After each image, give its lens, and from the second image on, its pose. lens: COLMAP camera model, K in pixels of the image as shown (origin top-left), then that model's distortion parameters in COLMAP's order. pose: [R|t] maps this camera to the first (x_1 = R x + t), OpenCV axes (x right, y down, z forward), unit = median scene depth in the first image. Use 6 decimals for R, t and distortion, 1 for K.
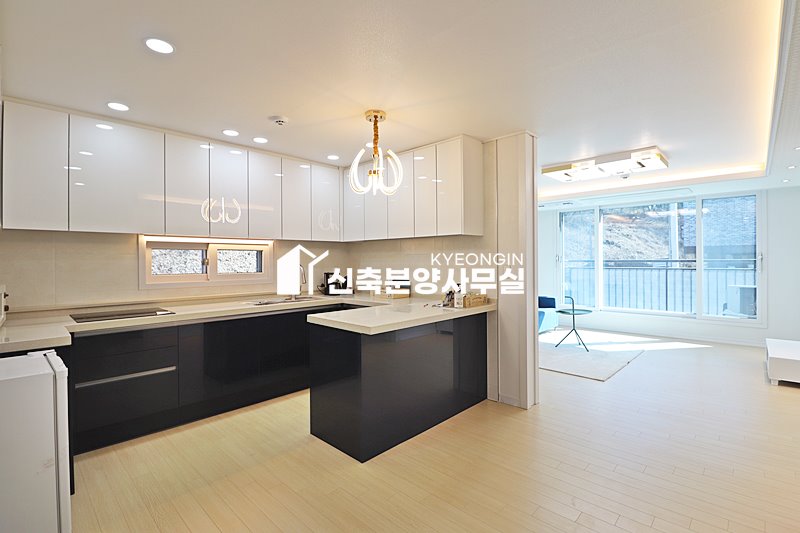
lens RADIAL K [[370.8, 0, 408.6], [0, 370.8, 268.0], [0, 0, 1]] dist [-0.004455, -0.008309]
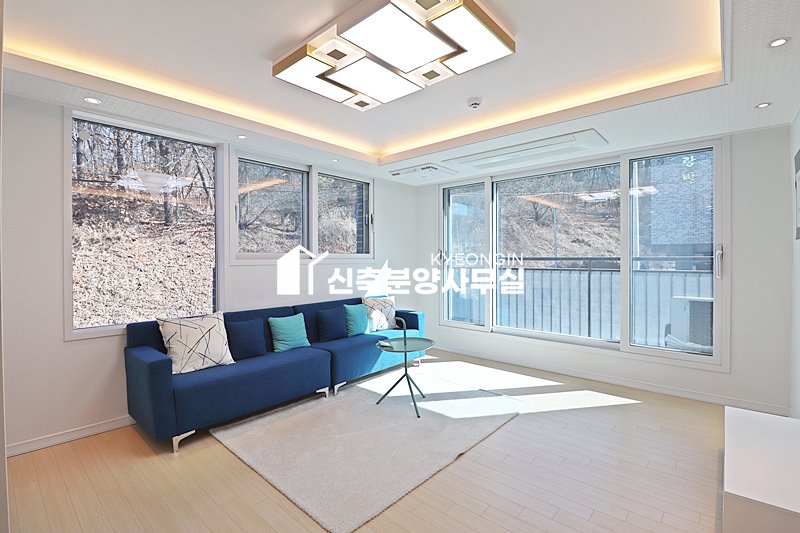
lens RADIAL K [[370.8, 0, 402.6], [0, 370.8, 265.4], [0, 0, 1]] dist [-0.004455, -0.008309]
pose [[0.999427, 0.004776, 0.033522, 0.347439], [-0.004709, 0.999987, -0.002088, -0.003584], [-0.033532, 0.001929, 0.999436, 0.343599]]
